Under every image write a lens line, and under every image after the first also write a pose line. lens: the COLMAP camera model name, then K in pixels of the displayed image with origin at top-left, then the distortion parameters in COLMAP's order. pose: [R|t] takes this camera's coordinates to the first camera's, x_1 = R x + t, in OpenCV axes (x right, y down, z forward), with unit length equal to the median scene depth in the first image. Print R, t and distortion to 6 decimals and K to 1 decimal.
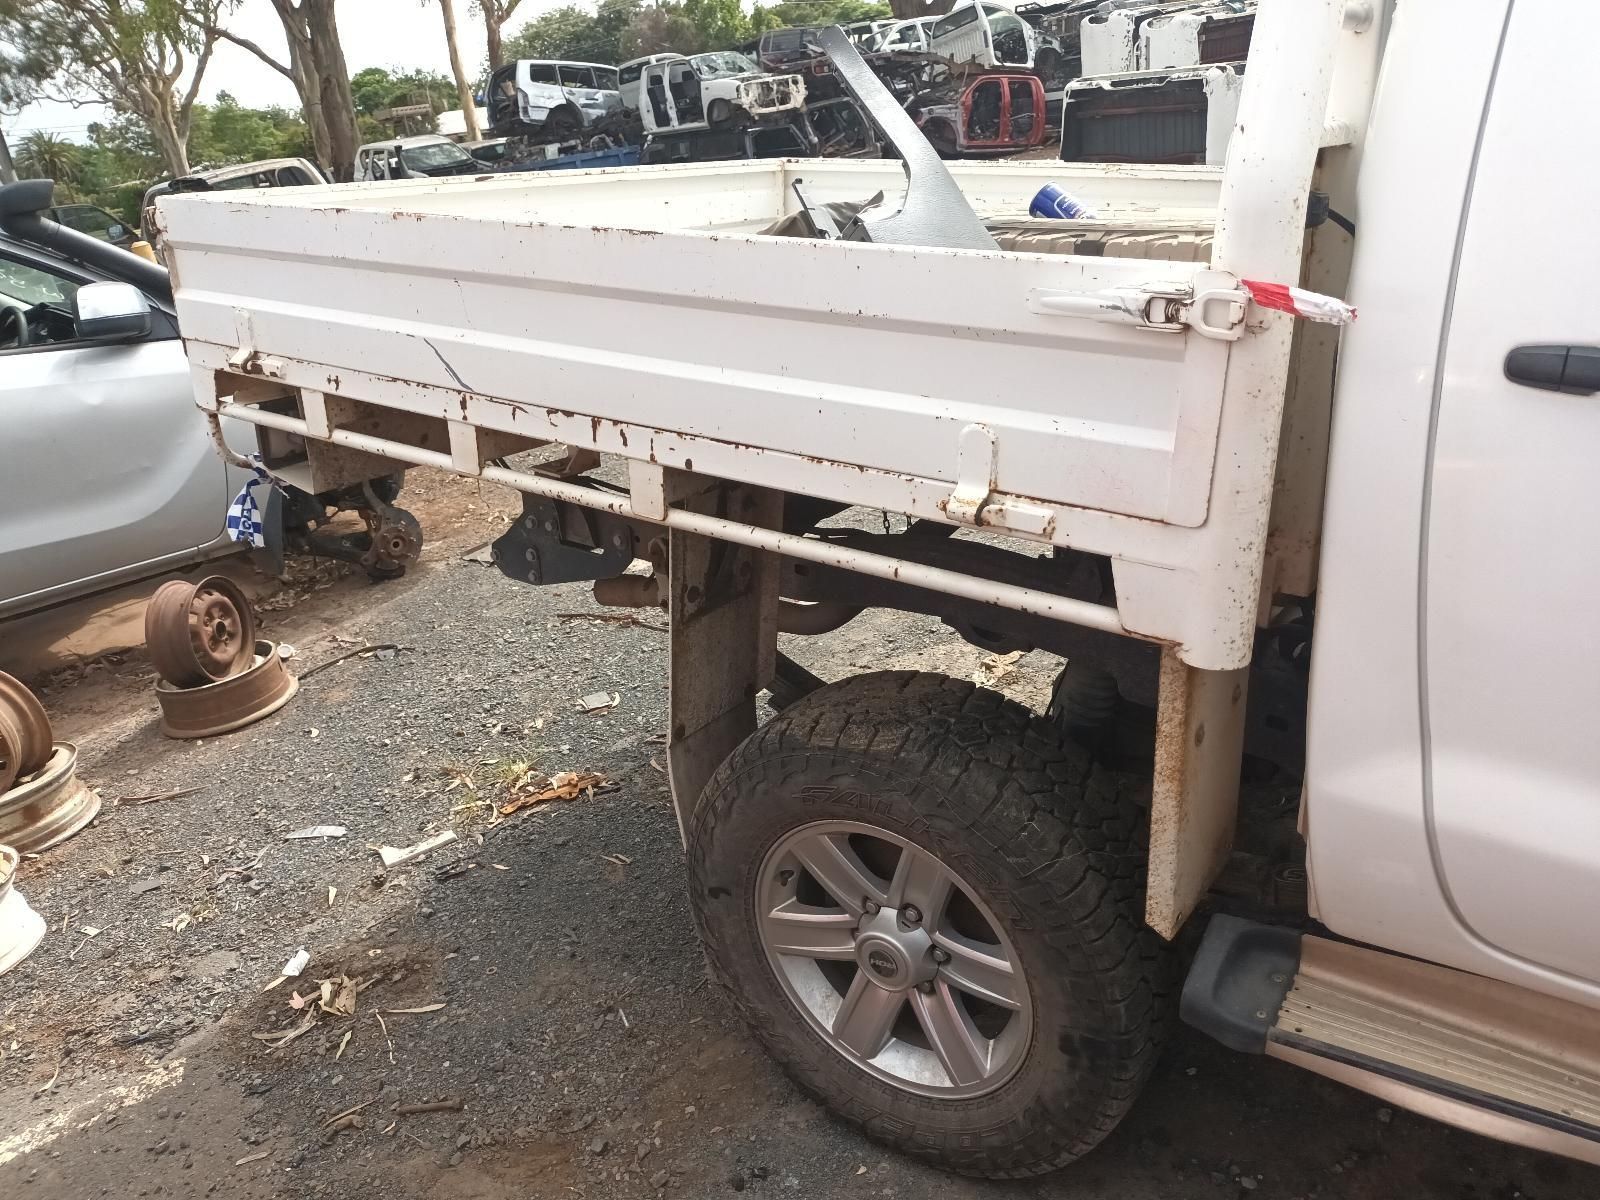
lens RADIAL K [[1310.6, 0, 800.0], [0, 1310.6, 600.0], [0, 0, 1]] dist [0.059330, -0.079088]
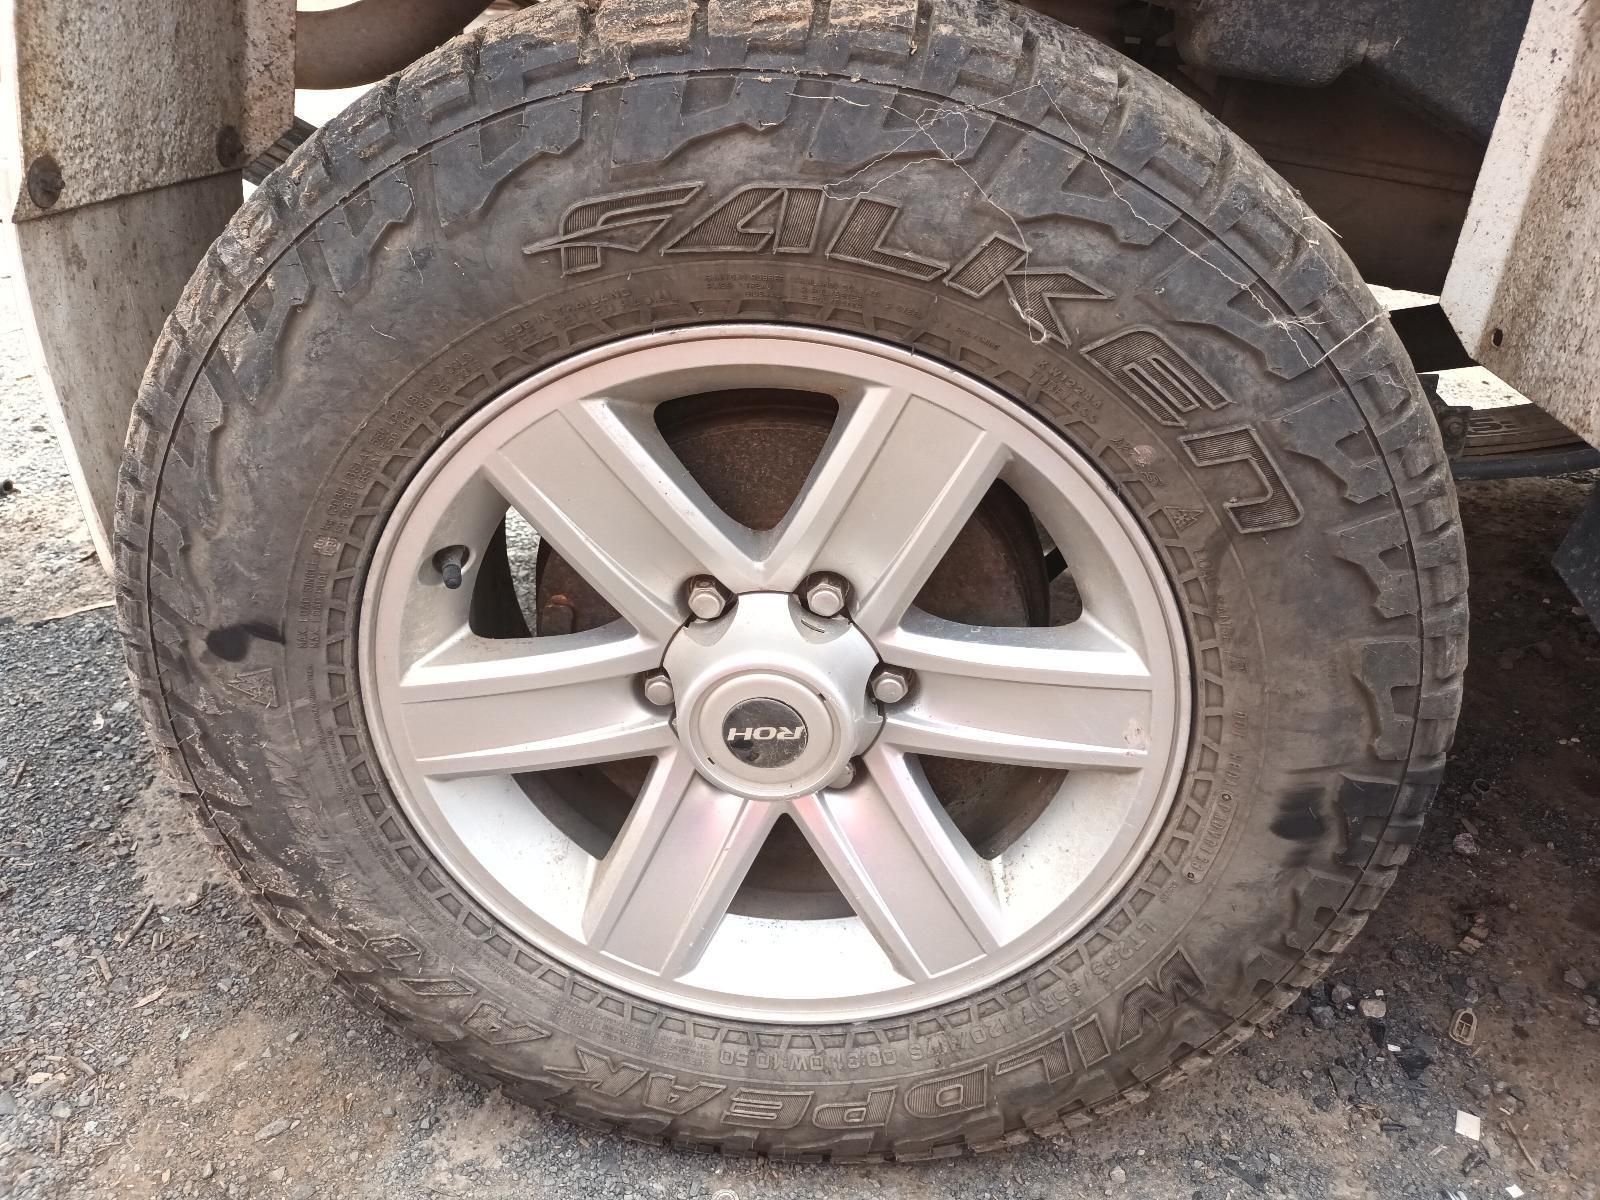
lens RADIAL K [[1192.3, 0, 800.7], [0, 1192.3, 623.6], [0, 0, 1]] dist [0.000118, -0.006871]
pose [[0.852090, -0.115859, 0.510412, -0.098957], [0.064542, 0.991008, 0.117203, 0.194711], [-0.519401, -0.066924, 0.851906, 0.667290]]
